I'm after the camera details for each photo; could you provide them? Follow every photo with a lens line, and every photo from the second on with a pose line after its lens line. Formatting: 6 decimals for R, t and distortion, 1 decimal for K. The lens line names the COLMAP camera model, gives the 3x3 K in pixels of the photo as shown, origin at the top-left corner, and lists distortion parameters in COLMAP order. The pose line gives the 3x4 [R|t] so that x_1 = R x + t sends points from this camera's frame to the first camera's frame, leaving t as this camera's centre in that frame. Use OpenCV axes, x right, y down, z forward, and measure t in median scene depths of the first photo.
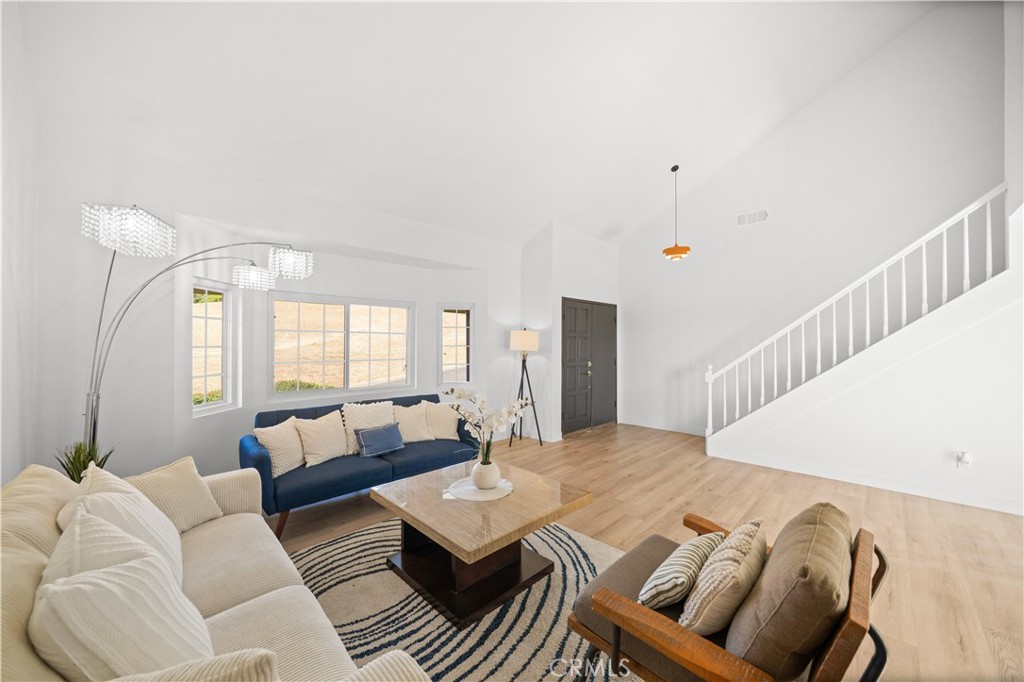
lens RADIAL K [[374.2, 0, 513.4], [0, 374.2, 340.2], [0, 0, 1]] dist [-0.005557, -0.000630]
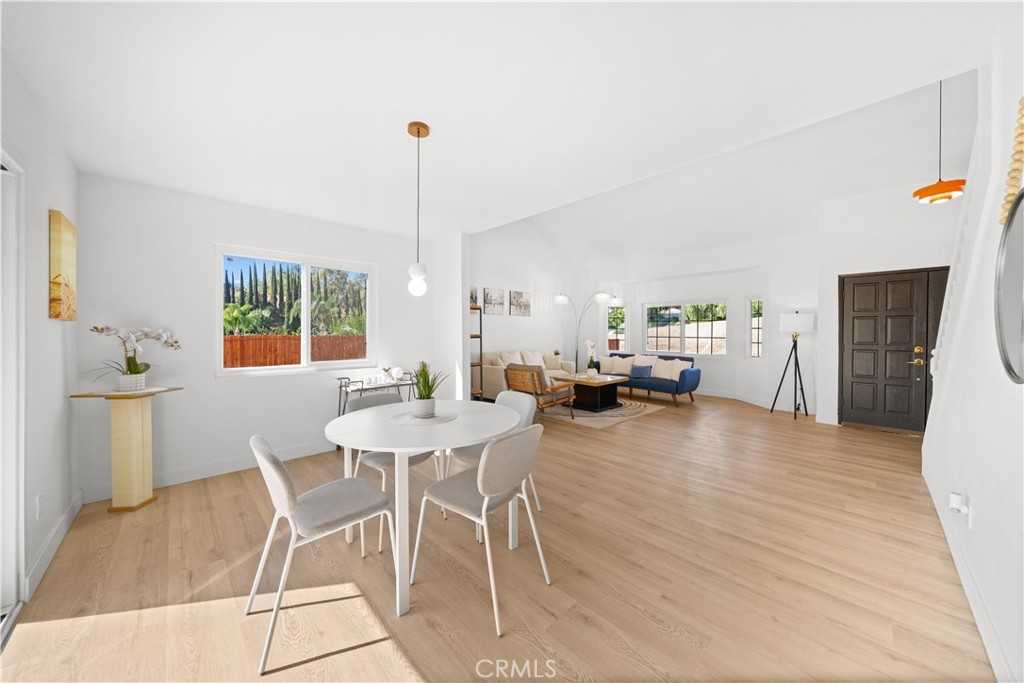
lens RADIAL K [[351.1, 0, 517.8], [0, 351.1, 336.9], [0, 0, 1]] dist [-0.005477, -0.000374]
pose [[-0.002058, 0.007422, -0.999970, 1.629441], [0.004072, 0.999964, 0.007414, 0.048973], [0.999990, -0.004057, -0.002088, 0.296040]]
